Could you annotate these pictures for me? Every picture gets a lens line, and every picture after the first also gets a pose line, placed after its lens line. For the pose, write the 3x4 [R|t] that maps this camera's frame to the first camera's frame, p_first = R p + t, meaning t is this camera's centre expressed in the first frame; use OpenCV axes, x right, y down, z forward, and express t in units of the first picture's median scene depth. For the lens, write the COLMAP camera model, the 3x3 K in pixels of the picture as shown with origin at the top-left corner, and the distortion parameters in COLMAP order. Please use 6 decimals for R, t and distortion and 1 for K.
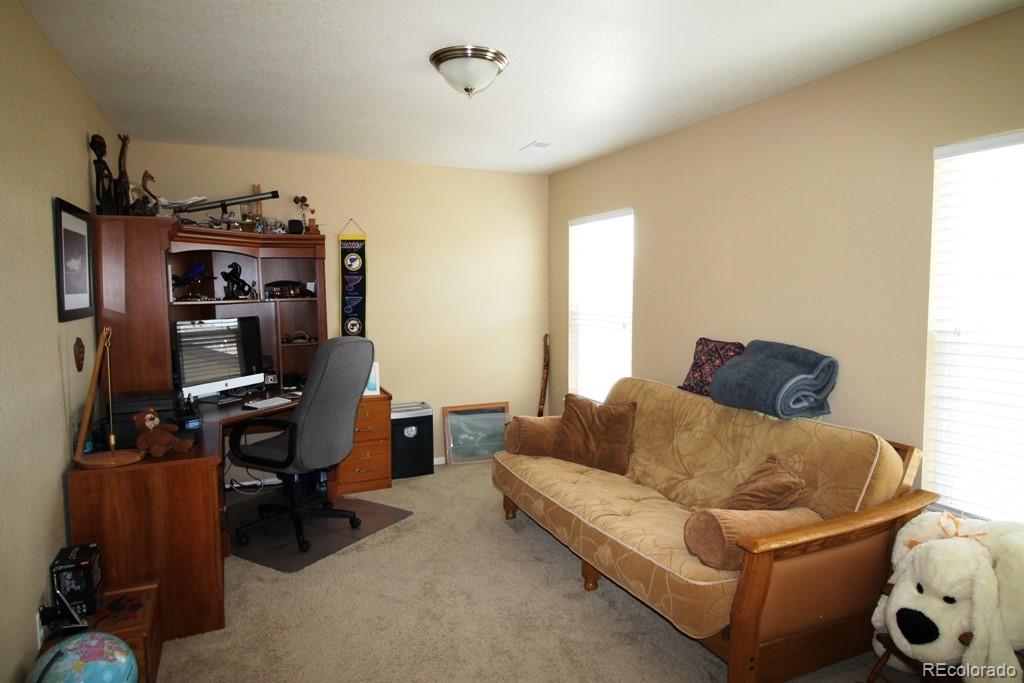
lens RADIAL K [[613.5, 0, 516.6], [0, 613.5, 335.2], [0, 0, 1]] dist [-0.001462, -0.002121]
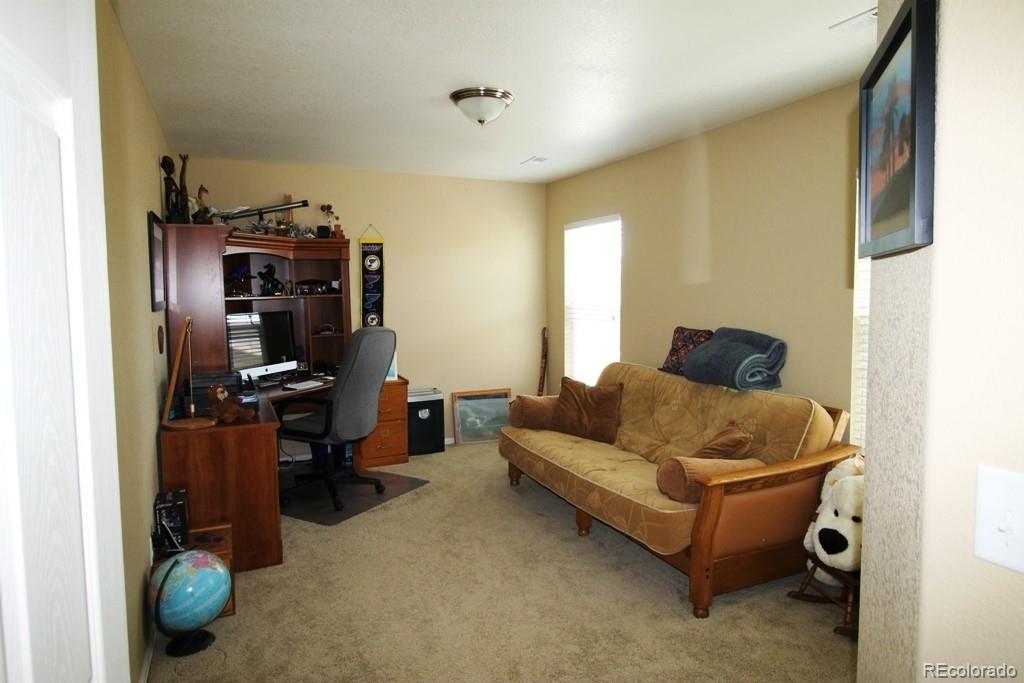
lens RADIAL K [[613.5, 0, 516.6], [0, 613.5, 335.2], [0, 0, 1]] dist [-0.001462, -0.002121]
pose [[0.999975, -0.004164, 0.005673, -0.015292], [0.004169, 0.999991, -0.000909, 0.024279], [-0.005669, 0.000933, 0.999983, -0.196898]]
